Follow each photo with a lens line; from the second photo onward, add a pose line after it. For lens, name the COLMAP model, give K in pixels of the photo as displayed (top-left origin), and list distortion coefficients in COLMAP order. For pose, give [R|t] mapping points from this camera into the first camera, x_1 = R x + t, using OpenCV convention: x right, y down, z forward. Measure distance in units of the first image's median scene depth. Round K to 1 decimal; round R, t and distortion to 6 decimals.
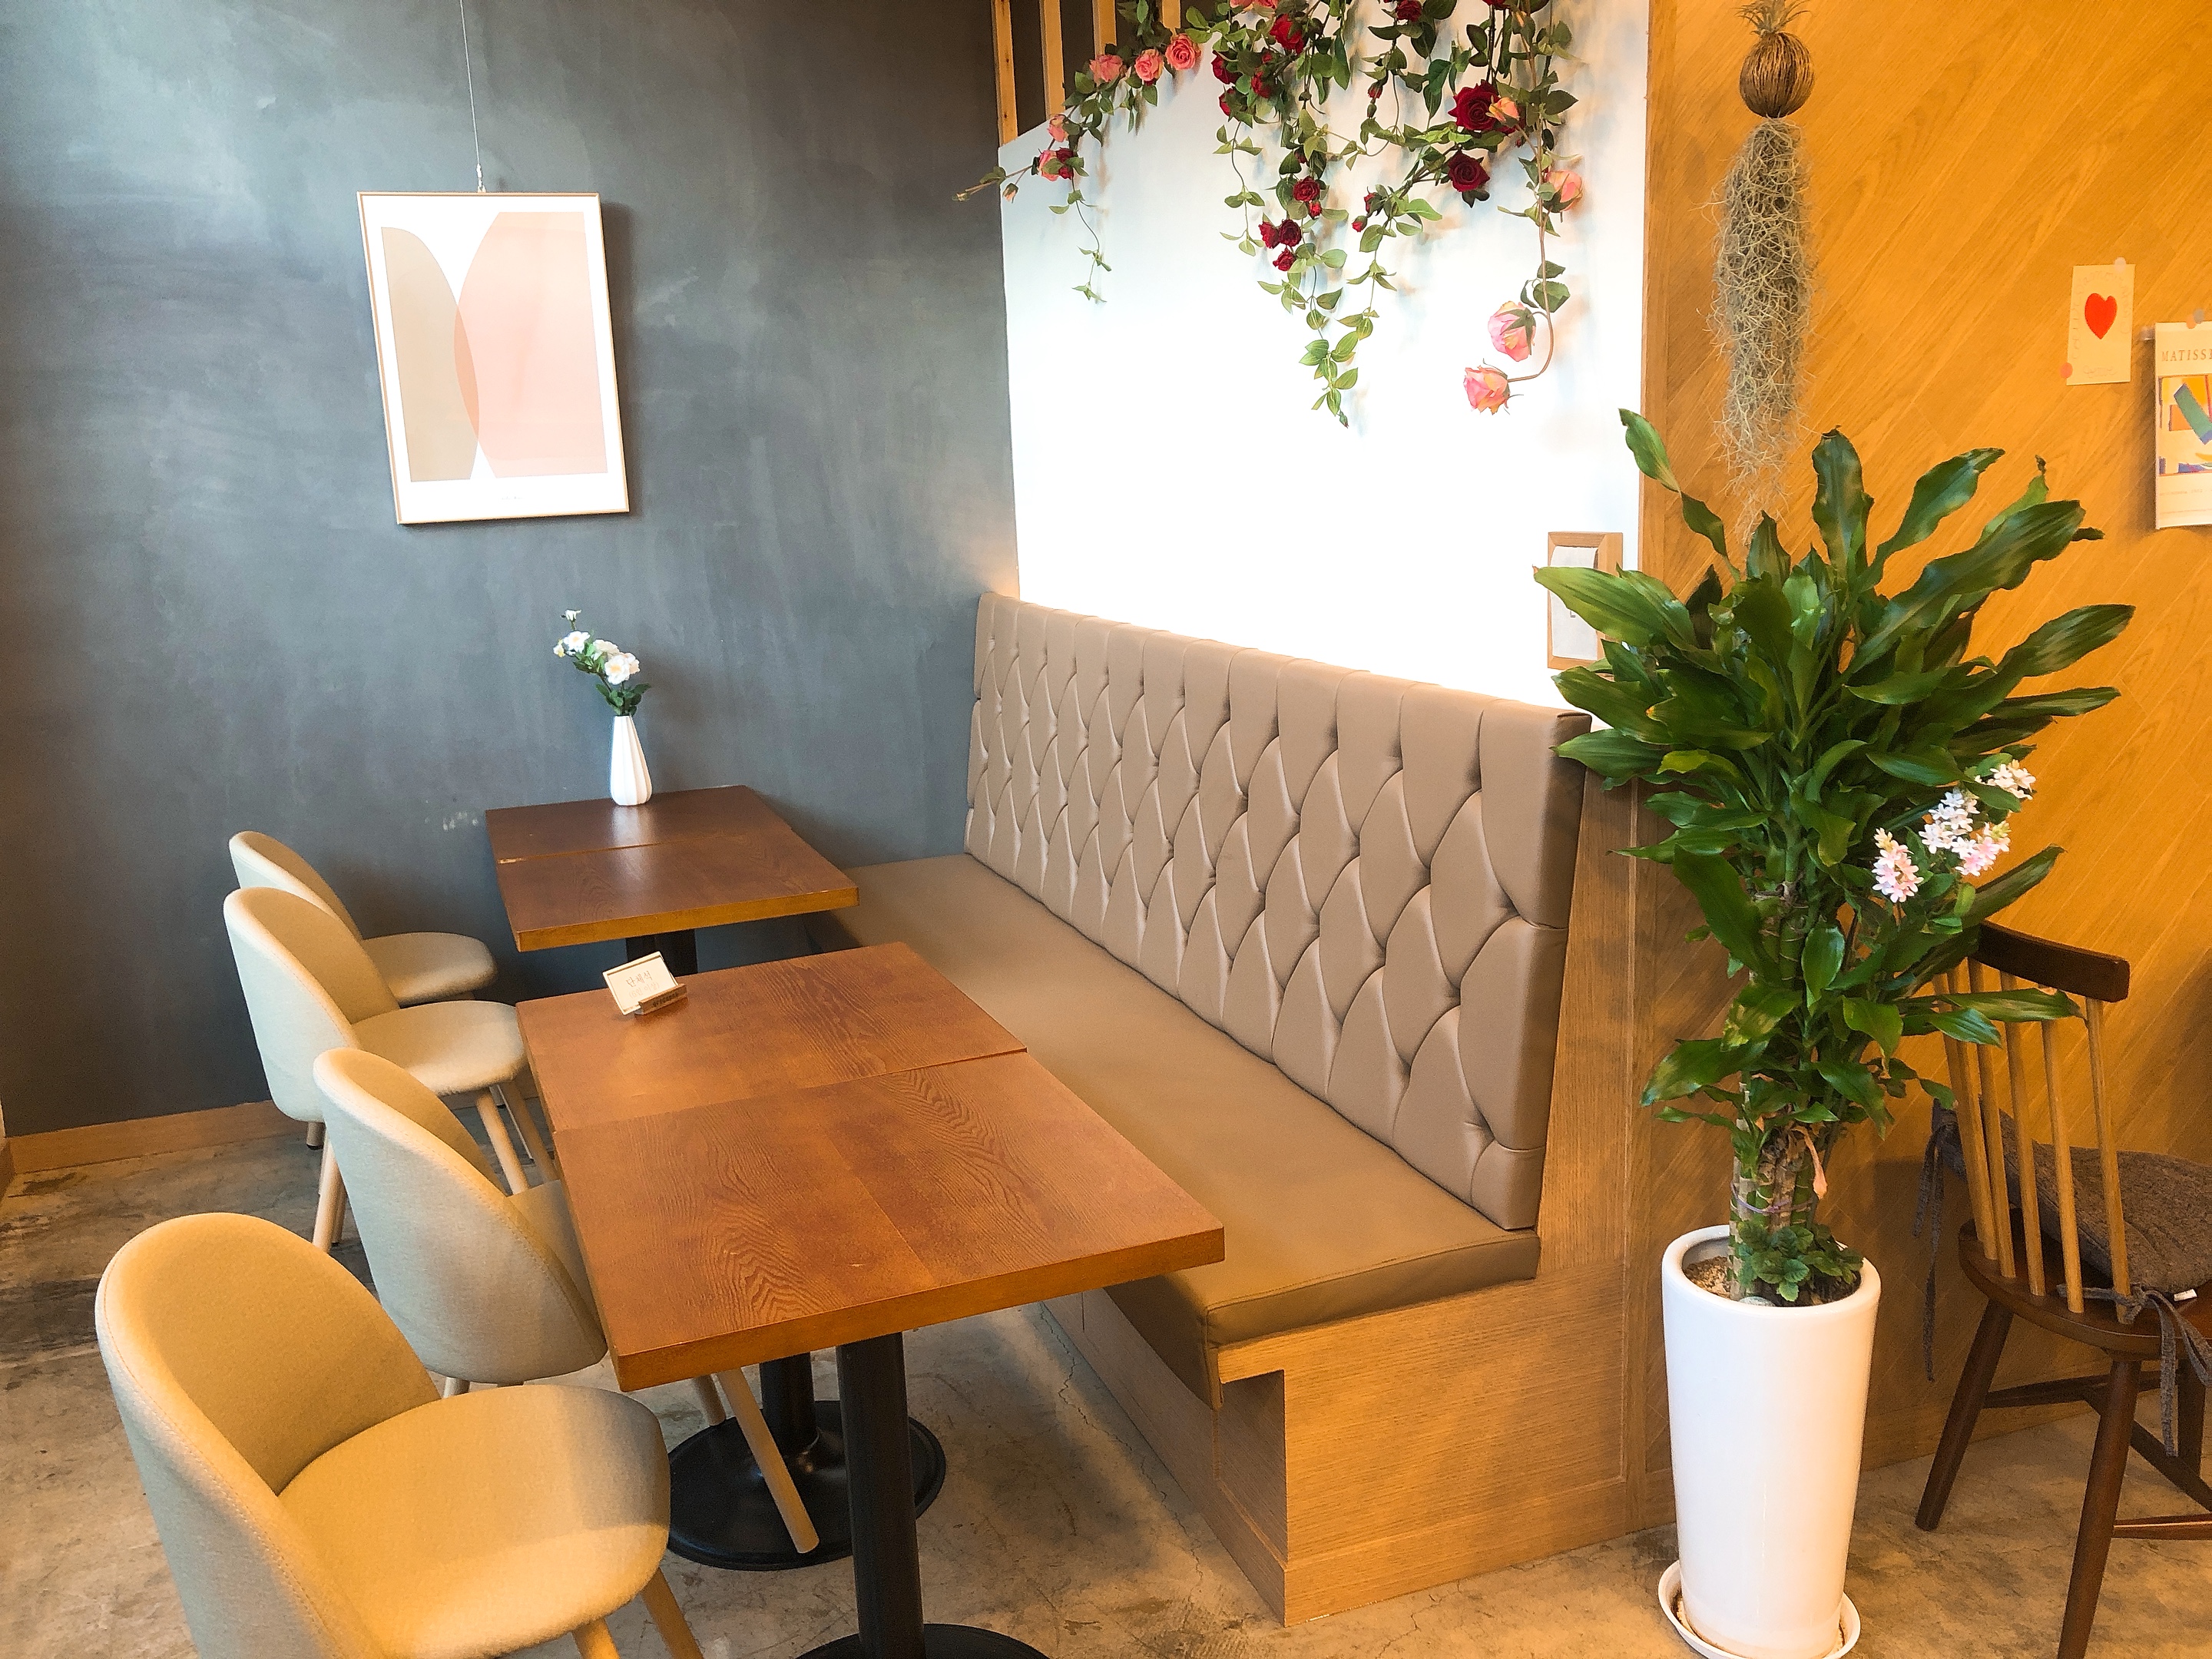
lens RADIAL K [[1816.5, 0, 1106.0], [0, 1816.5, 829.5], [0, 0, 1]] dist [0.069862, -0.072191]
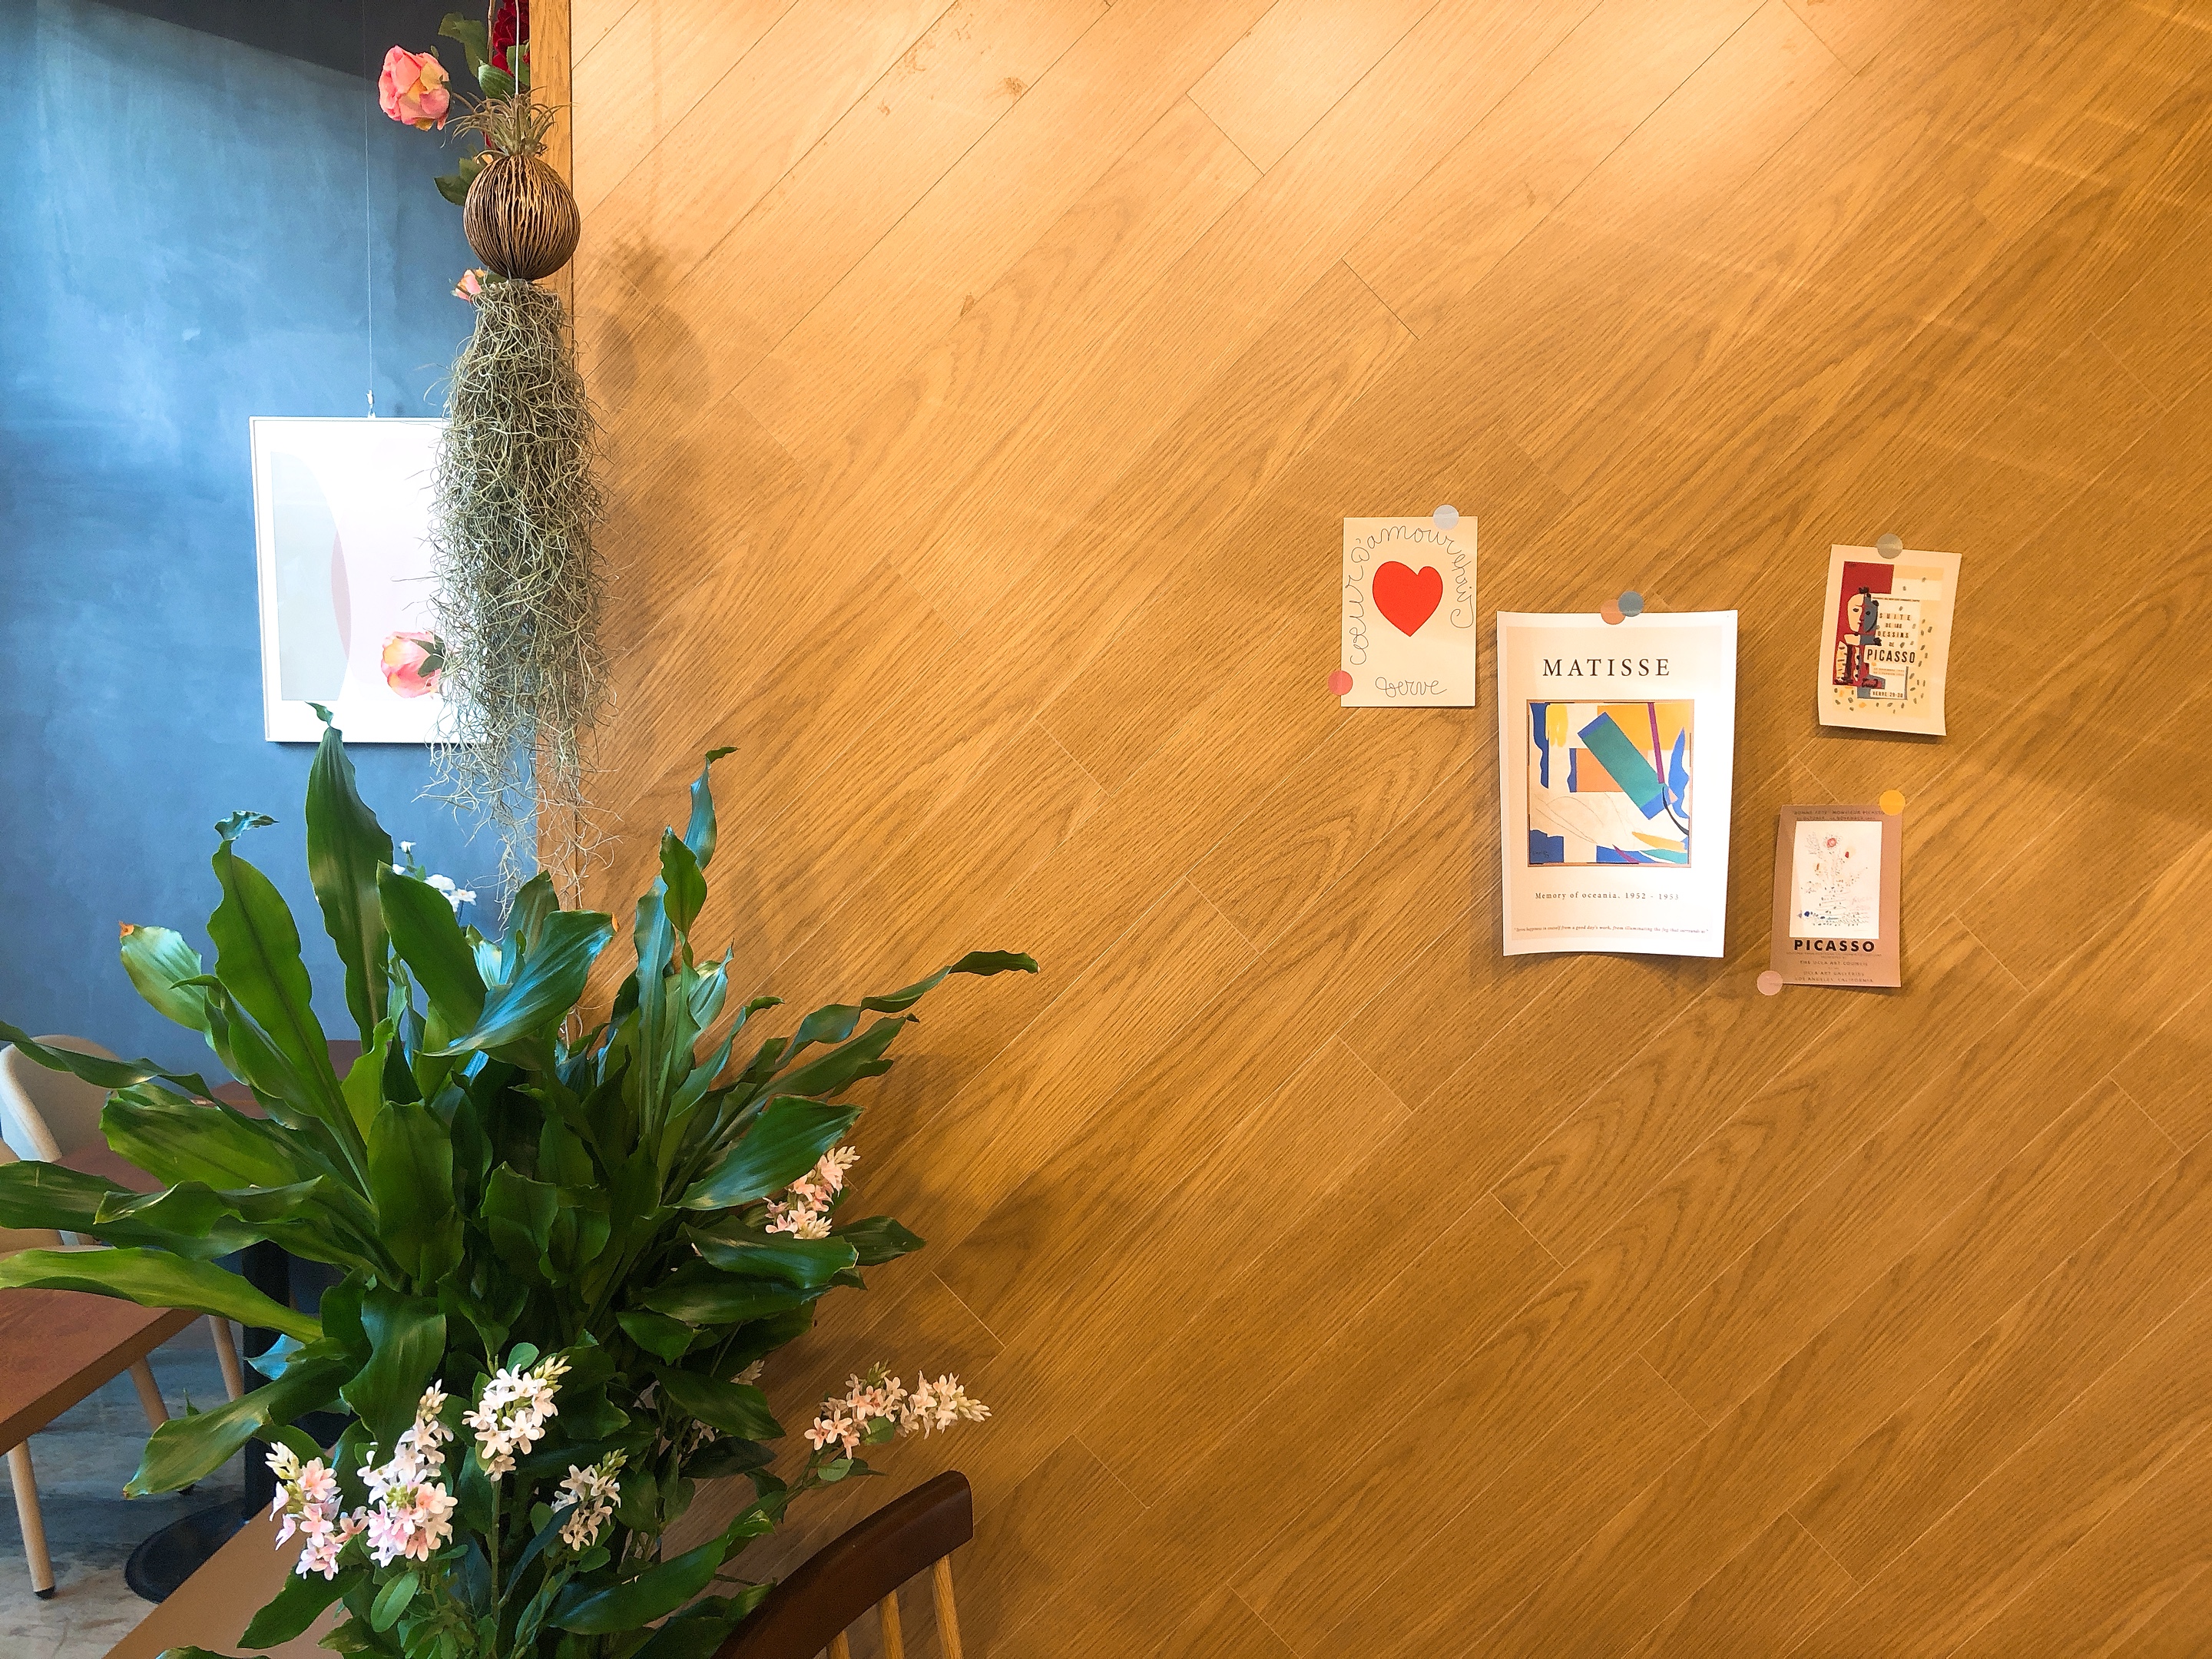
lens RADIAL K [[1816.5, 0, 1106.0], [0, 1816.5, 829.5], [0, 0, 1]] dist [0.069862, -0.072191]
pose [[0.926477, 0.080833, -0.367568, 0.434855], [-0.125047, 0.987292, -0.098070, -0.085069], [0.354970, 0.136823, 0.924811, 0.271384]]
